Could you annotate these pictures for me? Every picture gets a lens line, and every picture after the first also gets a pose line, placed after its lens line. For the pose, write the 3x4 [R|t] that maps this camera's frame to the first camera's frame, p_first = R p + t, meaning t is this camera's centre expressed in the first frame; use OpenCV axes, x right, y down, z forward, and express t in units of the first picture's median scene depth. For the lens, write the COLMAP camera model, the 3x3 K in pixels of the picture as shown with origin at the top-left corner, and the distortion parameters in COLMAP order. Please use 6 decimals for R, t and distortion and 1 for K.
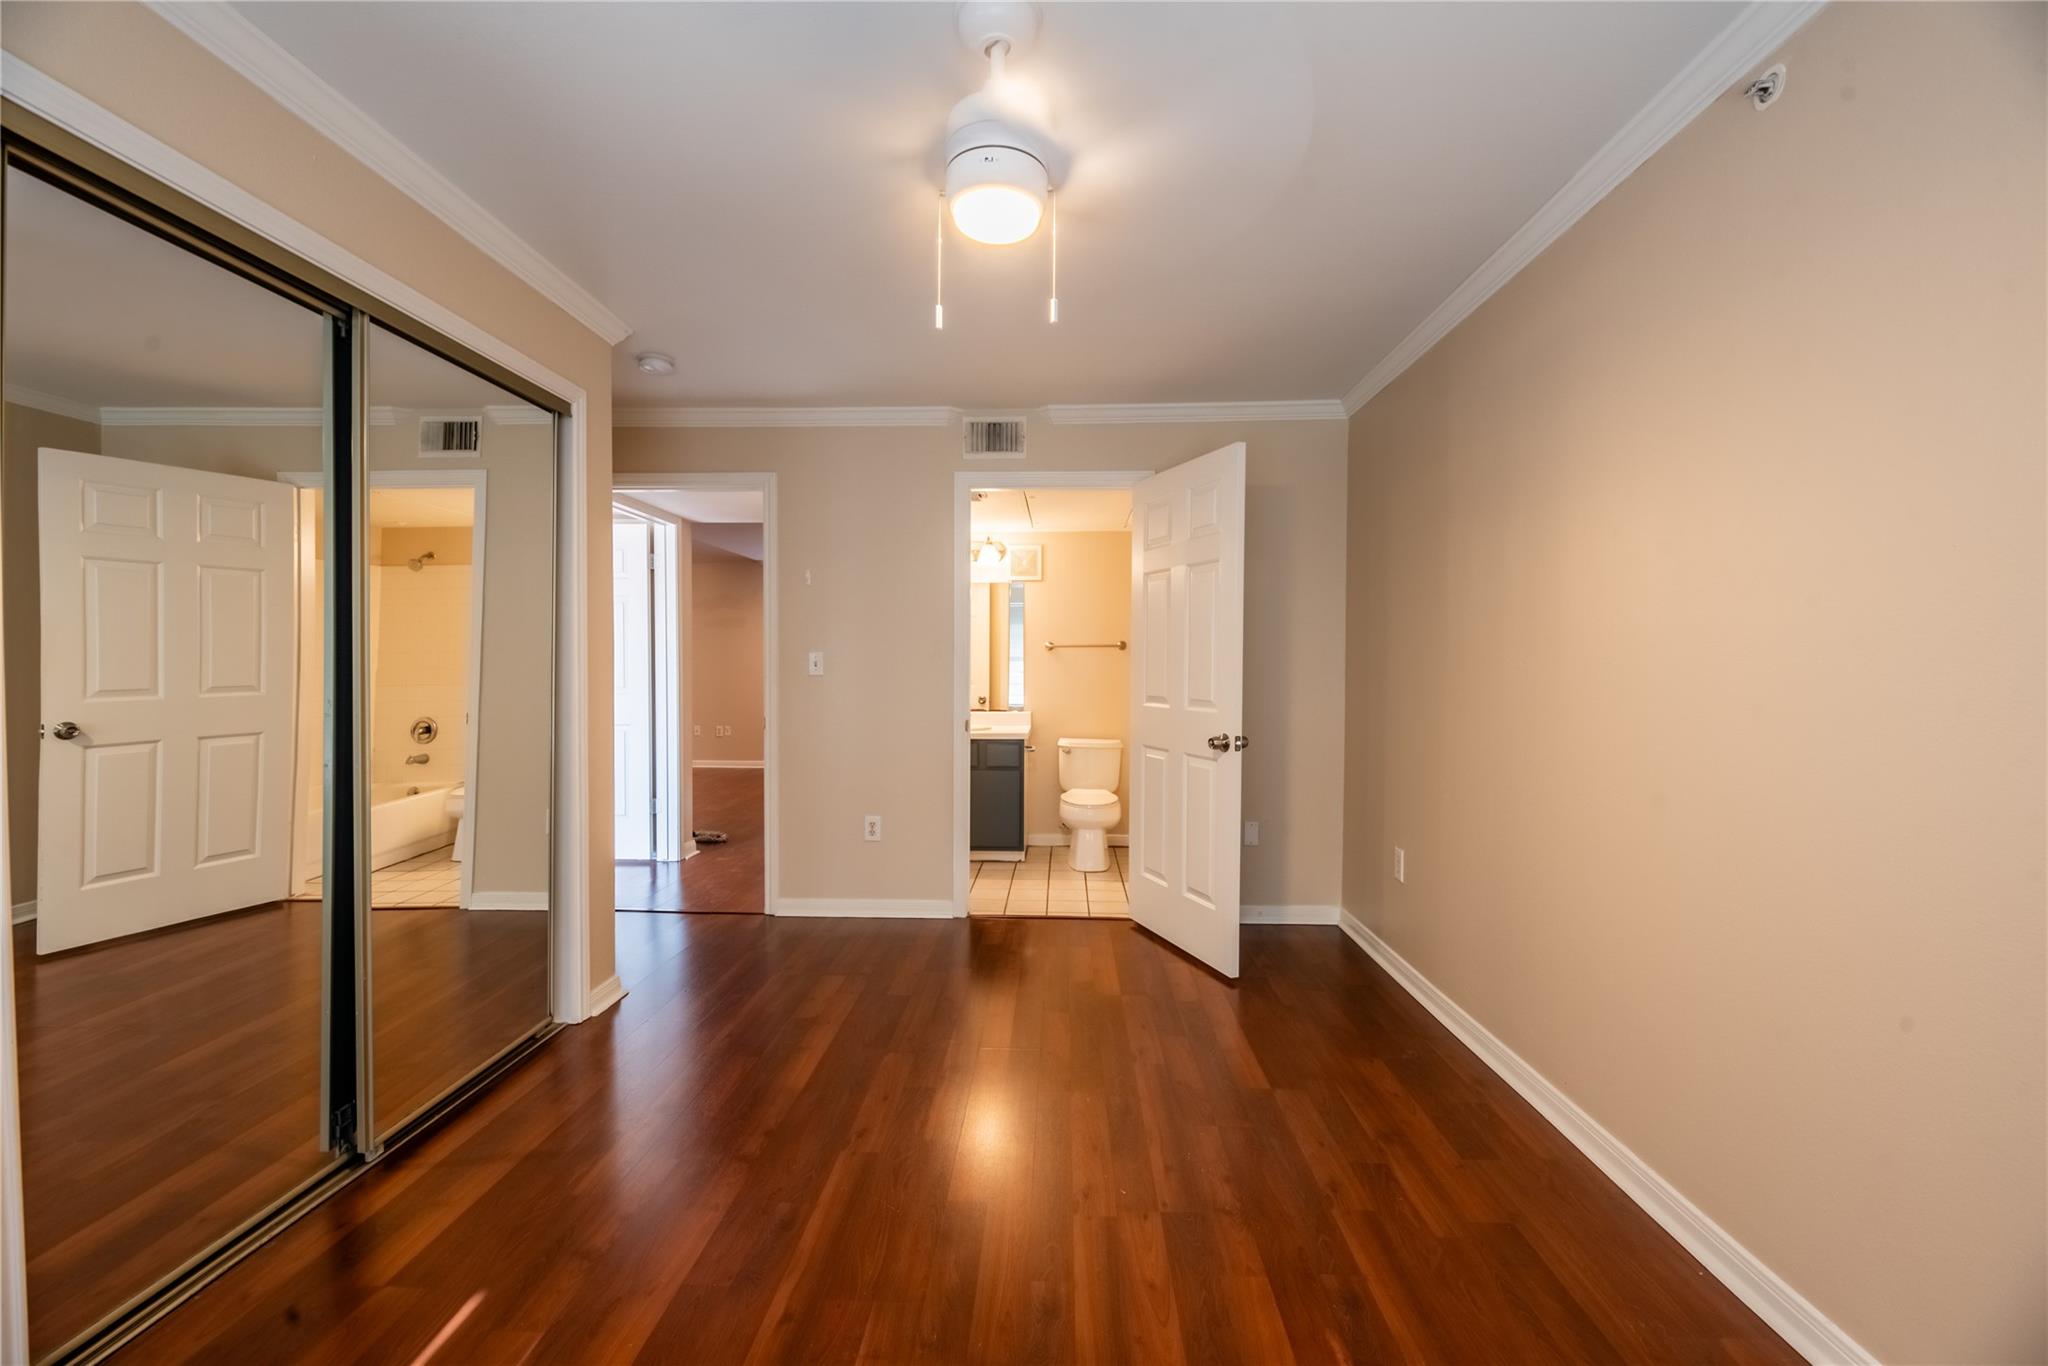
lens RADIAL K [[834.0, 0, 1026.8], [0, 834.0, 678.9], [0, 0, 1]] dist [-0.000364, -0.001974]
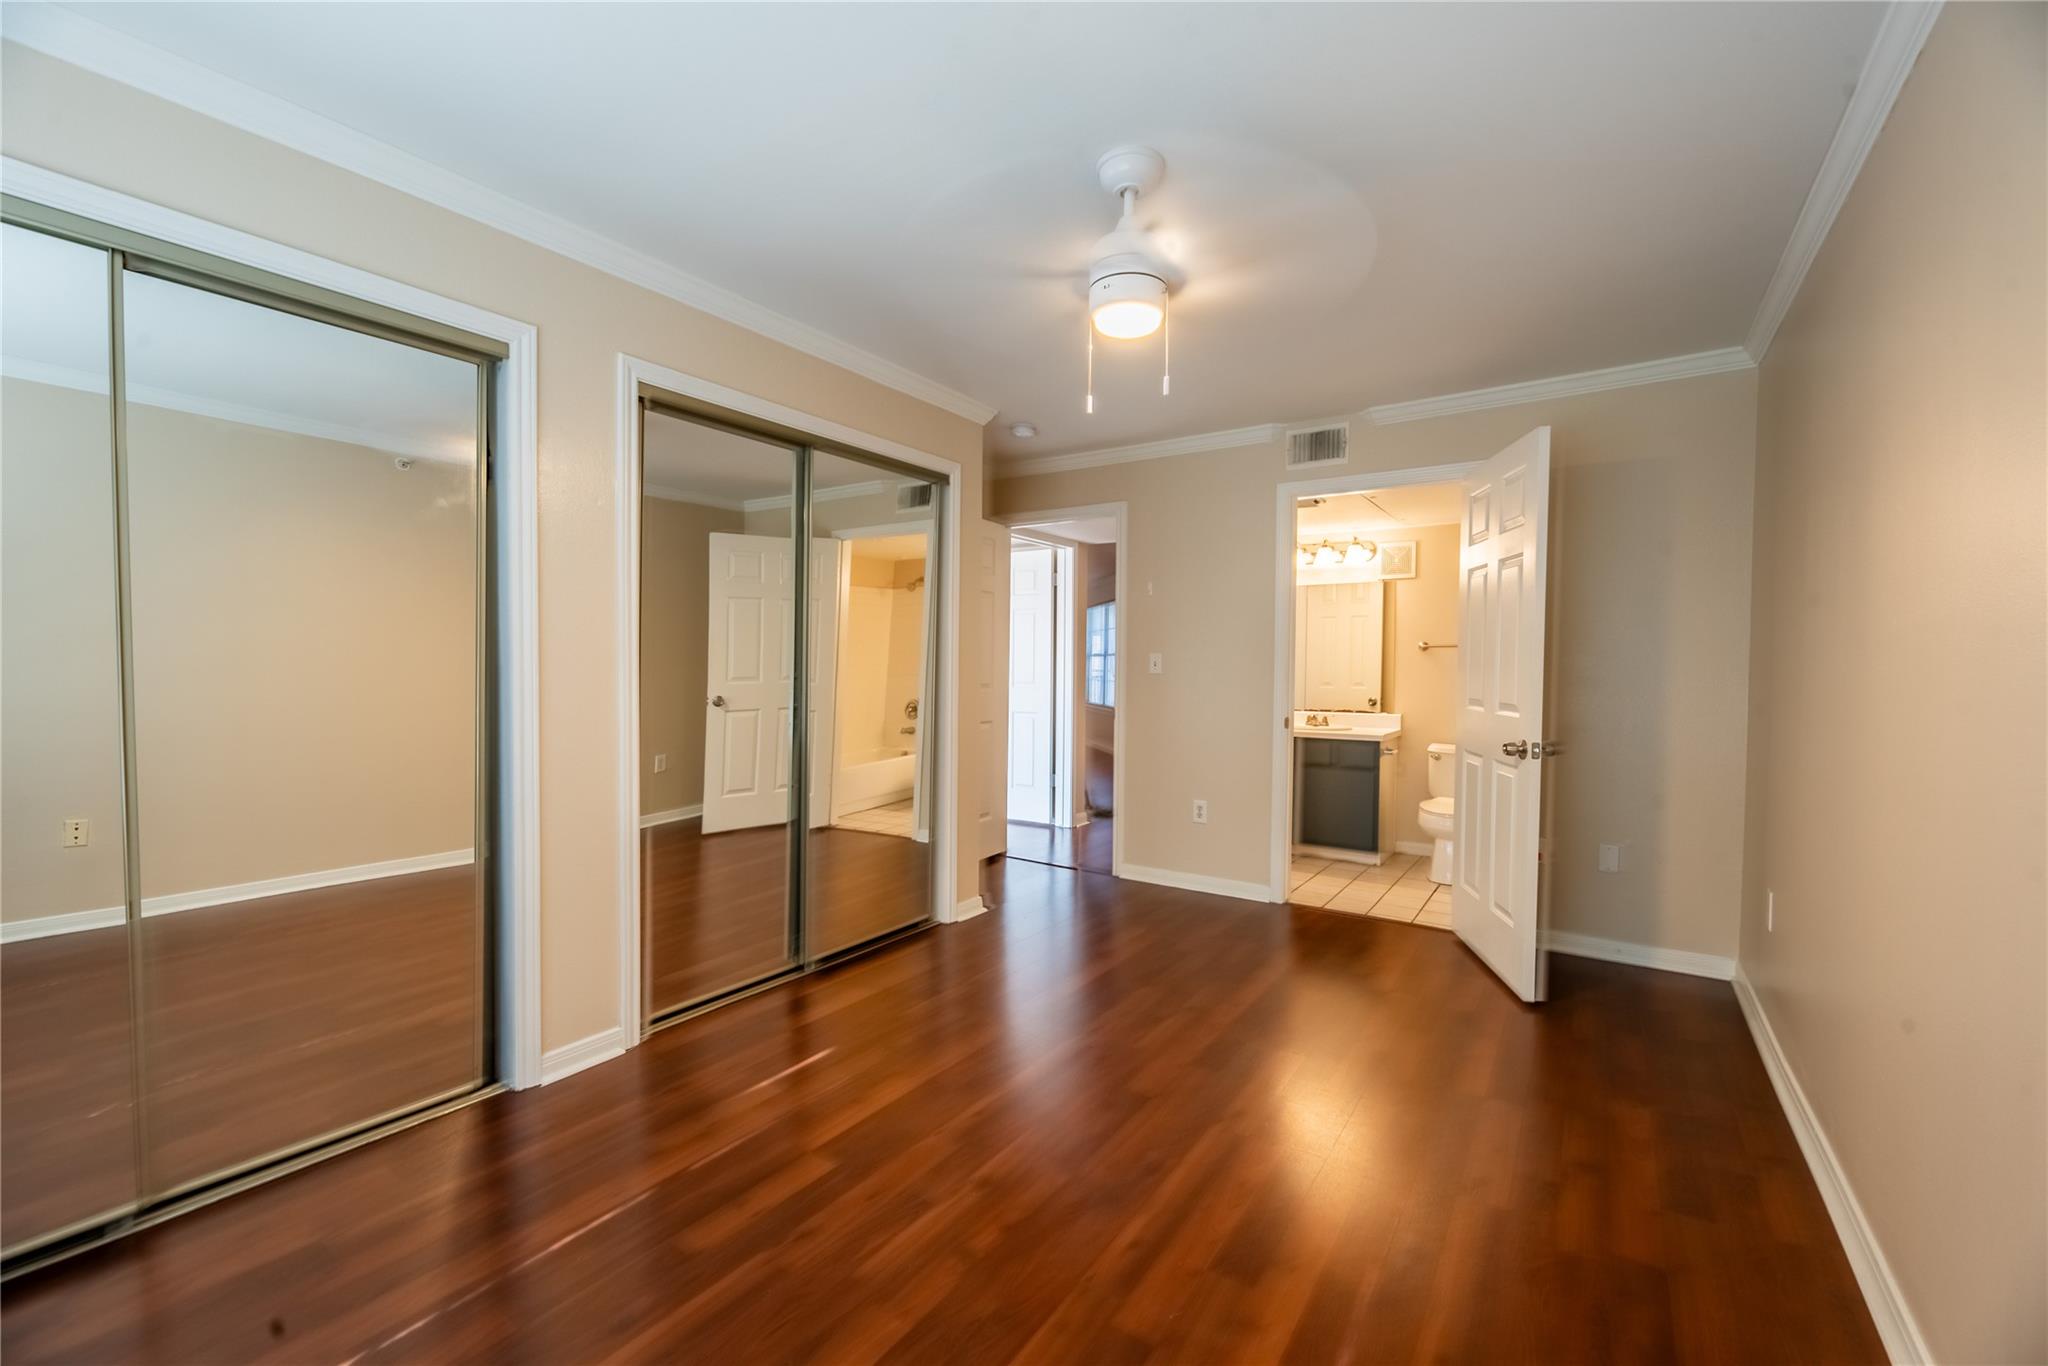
lens RADIAL K [[834.0, 0, 1016.5], [0, 834.0, 675.0], [0, 0, 1]] dist [-0.000364, -0.001974]
pose [[0.843070, 0.011908, -0.537672, 0.211184], [-0.014714, 0.999891, -0.000927, 0.002031], [0.537602, 0.008693, 0.843154, -0.076359]]
